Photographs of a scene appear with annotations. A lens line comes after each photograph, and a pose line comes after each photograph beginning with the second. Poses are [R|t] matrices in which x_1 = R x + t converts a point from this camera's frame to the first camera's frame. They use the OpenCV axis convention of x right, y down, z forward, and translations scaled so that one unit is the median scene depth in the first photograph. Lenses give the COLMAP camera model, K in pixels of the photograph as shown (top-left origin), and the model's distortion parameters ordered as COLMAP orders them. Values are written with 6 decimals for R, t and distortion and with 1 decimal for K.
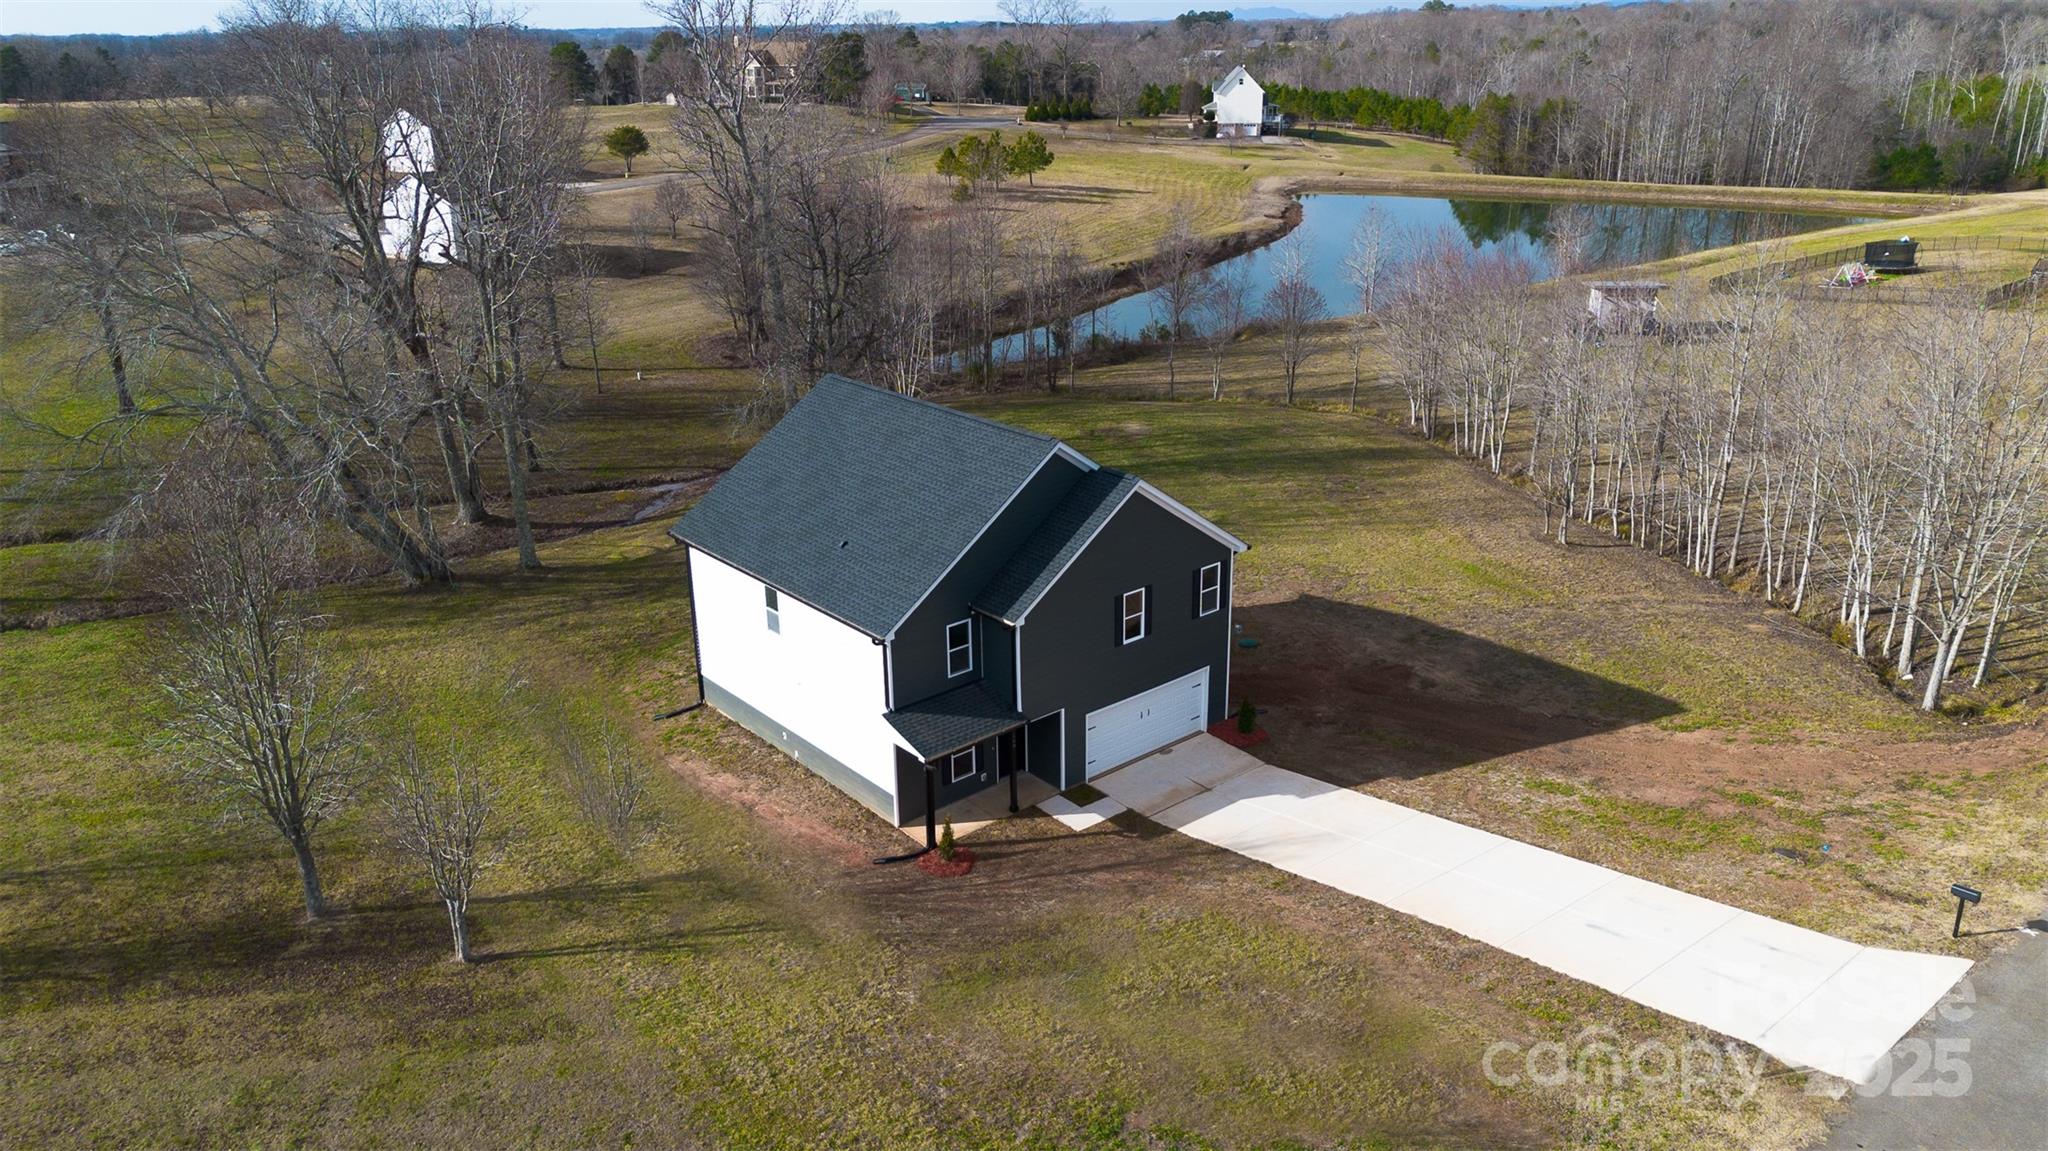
lens RADIAL K [[1436.4, 0, 1031.2], [0, 1436.4, 571.6], [0, 0, 1]] dist [0.087586, -0.105244]
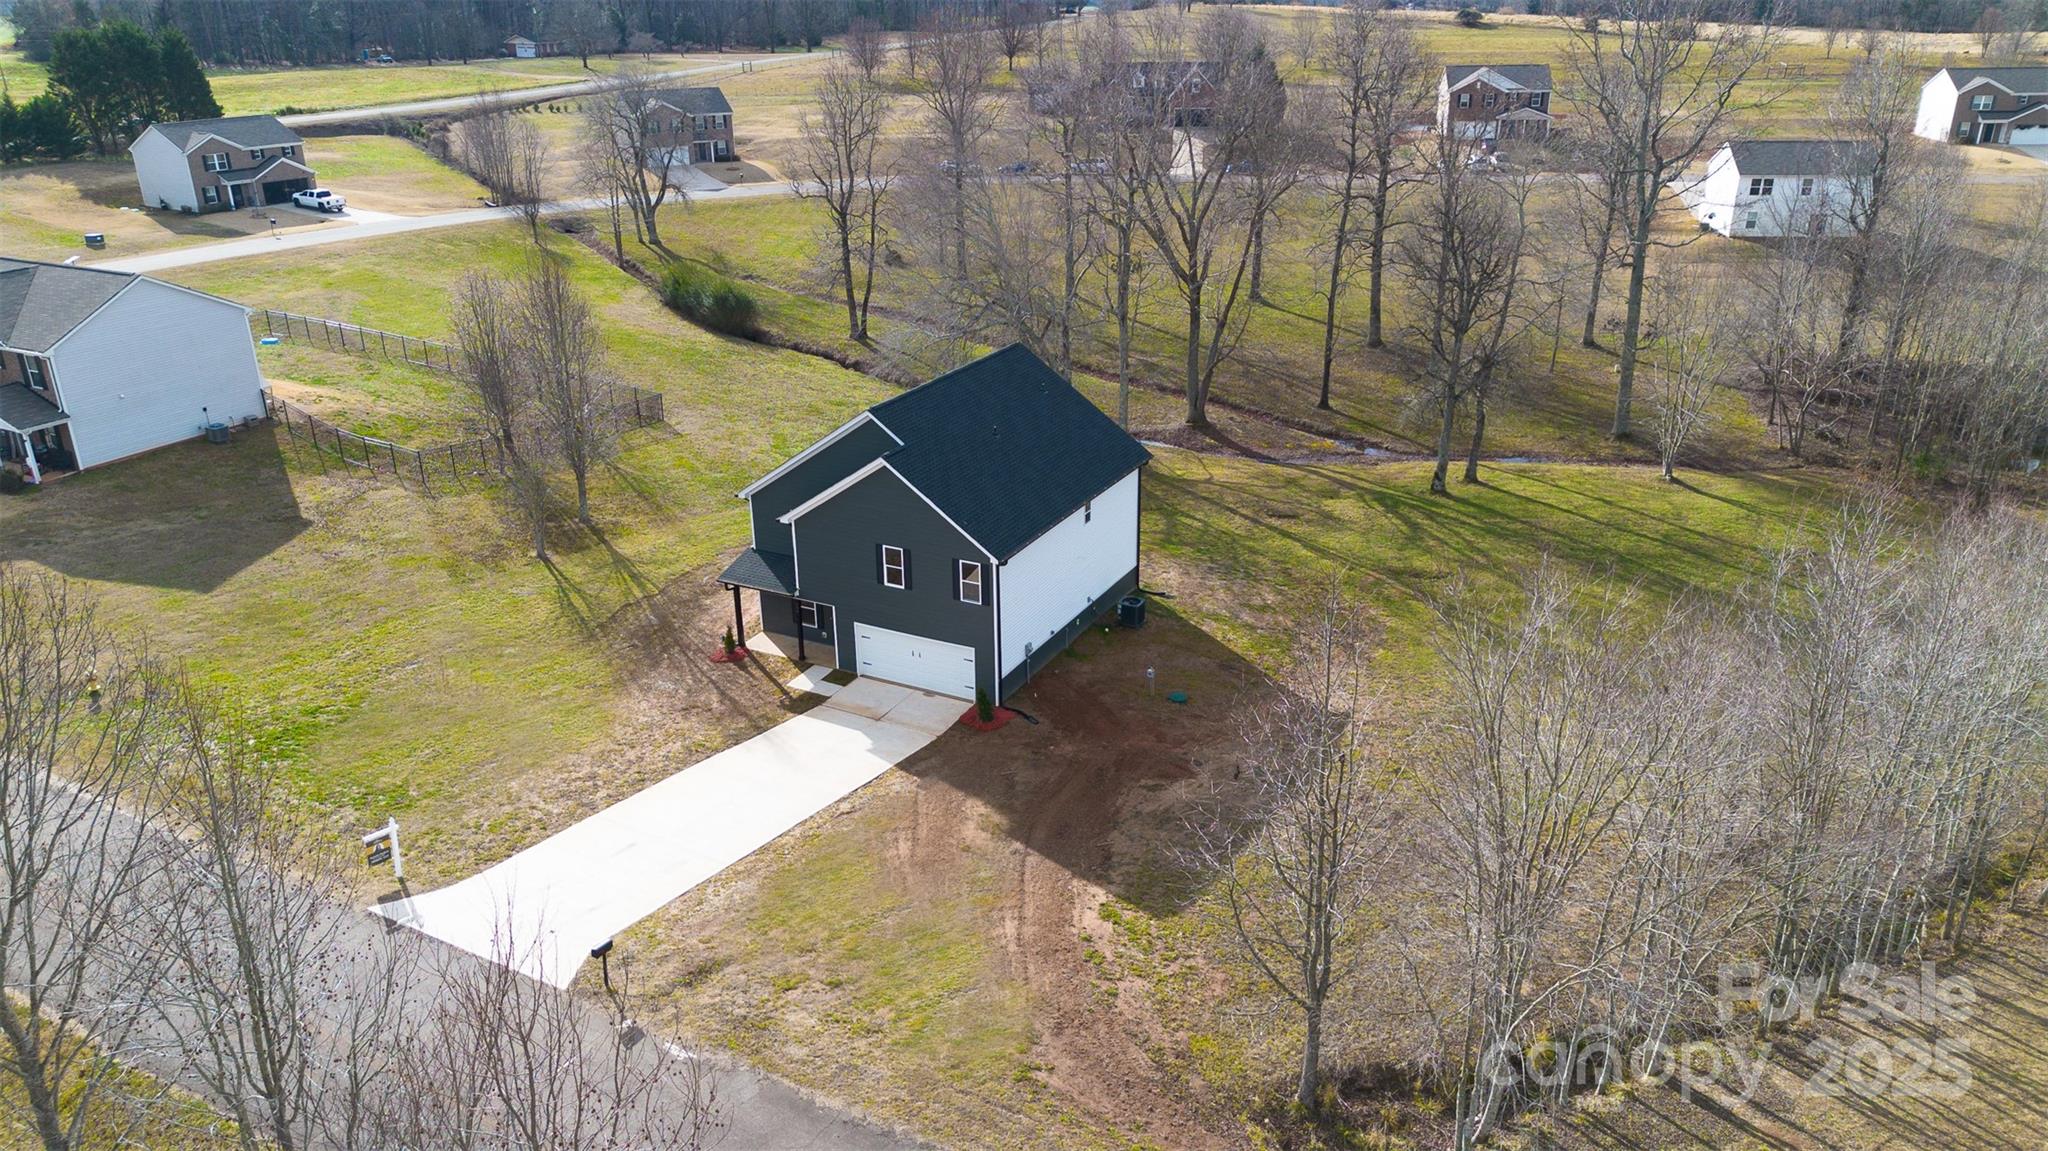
lens RADIAL K [[1436.4, 0, 1031.2], [0, 1436.4, 571.6], [0, 0, 1]] dist [0.087586, -0.105244]
pose [[0.377249, 0.362922, -0.852039, 1.172692], [-0.319801, 0.914474, 0.247921, -0.310775], [0.869144, 0.178955, 0.461047, 0.525790]]
